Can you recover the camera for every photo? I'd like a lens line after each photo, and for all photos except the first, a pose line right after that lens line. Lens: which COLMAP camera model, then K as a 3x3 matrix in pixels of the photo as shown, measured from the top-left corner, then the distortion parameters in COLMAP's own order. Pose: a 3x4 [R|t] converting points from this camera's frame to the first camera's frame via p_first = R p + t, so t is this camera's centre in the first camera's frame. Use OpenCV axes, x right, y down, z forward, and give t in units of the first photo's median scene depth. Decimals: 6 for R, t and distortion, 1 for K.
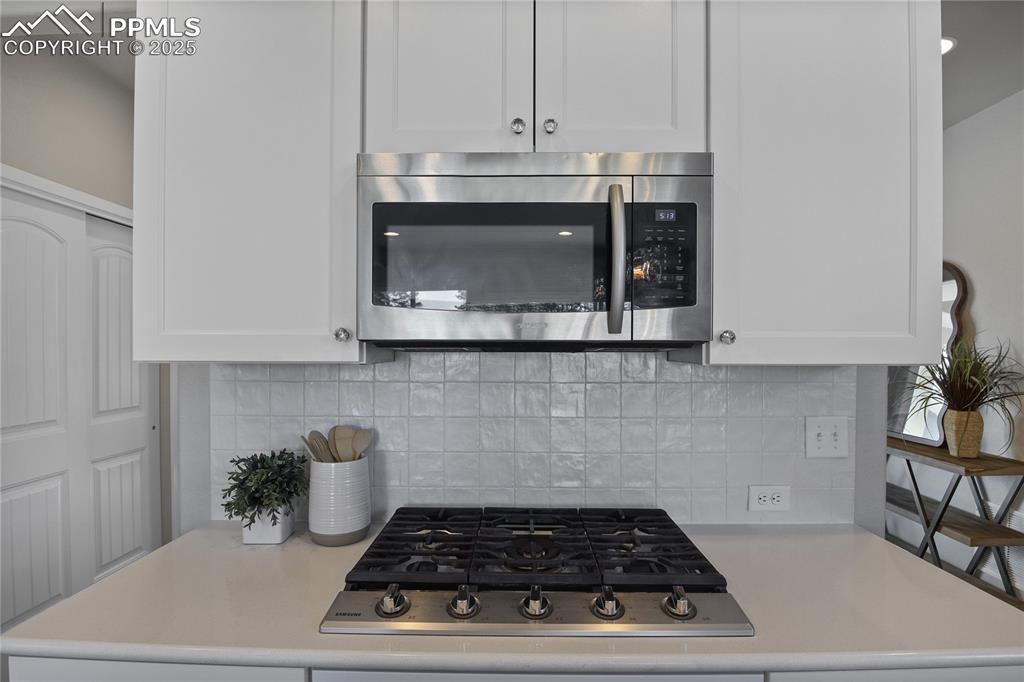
lens RADIAL K [[506.7, 0, 515.9], [0, 506.7, 346.9], [0, 0, 1]] dist [-0.024254, -0.002818]
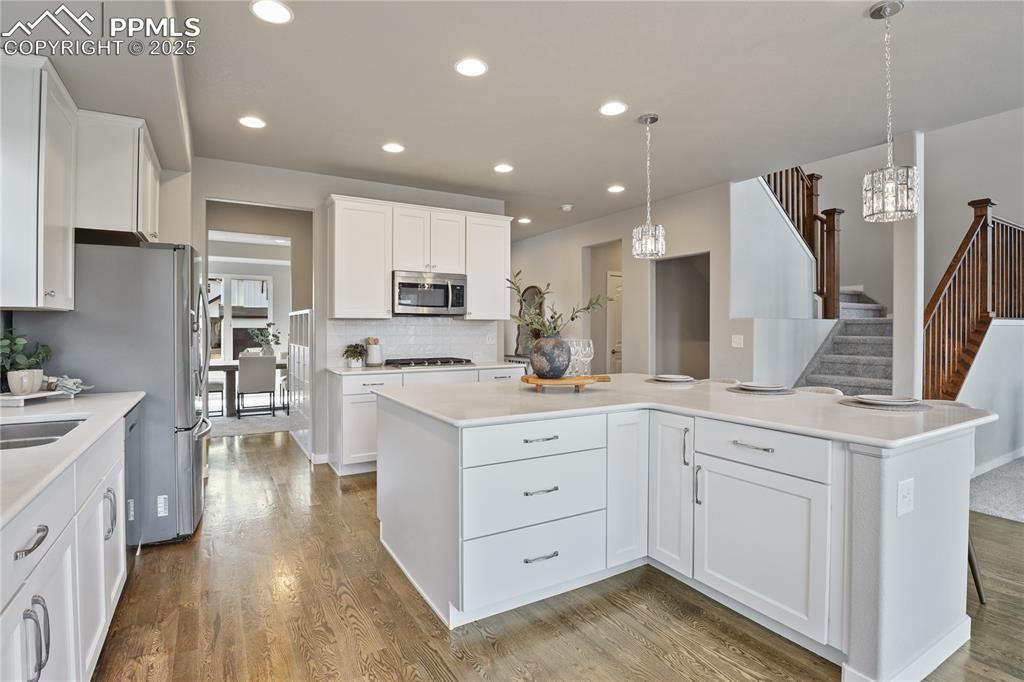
lens RADIAL K [[506.7, 0, 531.1], [0, 506.7, 330.0], [0, 0, 1]] dist [-0.024254, -0.002818]
pose [[0.841830, -0.004275, 0.539726, -1.464363], [0.001117, 0.999980, 0.006178, 0.095180], [-0.539741, -0.004598, 0.841818, -2.929616]]
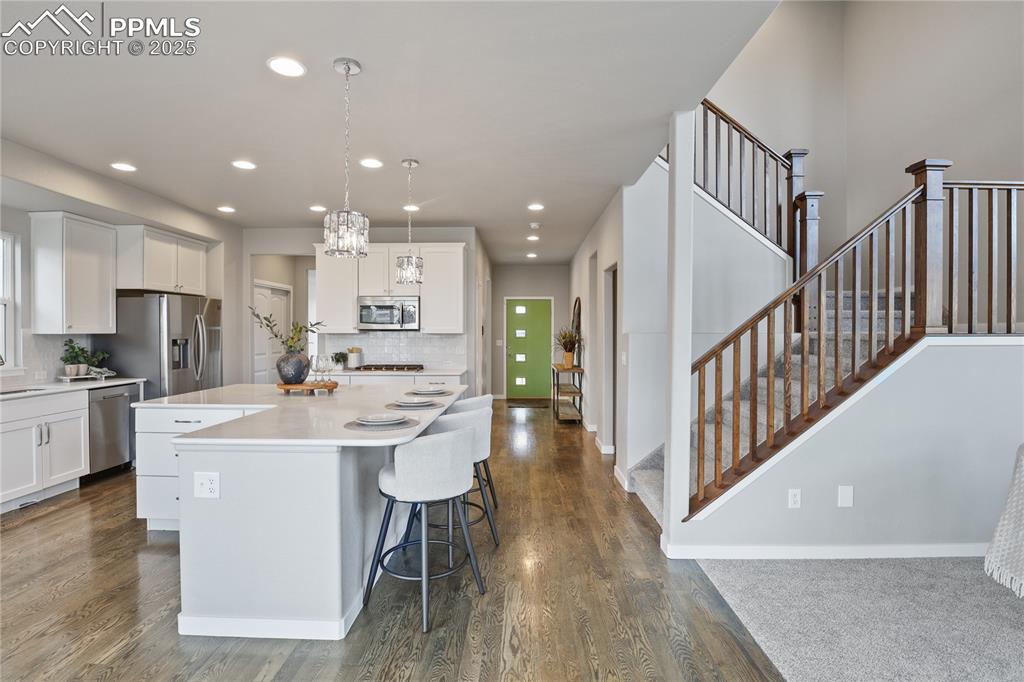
lens RADIAL K [[506.7, 0, 513.7], [0, 506.7, 338.0], [0, 0, 1]] dist [-0.024254, -0.002818]
pose [[0.999957, -0.002269, 0.008965, 1.223970], [0.002140, 0.999894, 0.014370, 0.006676], [-0.008997, -0.014350, 0.999857, -4.141052]]
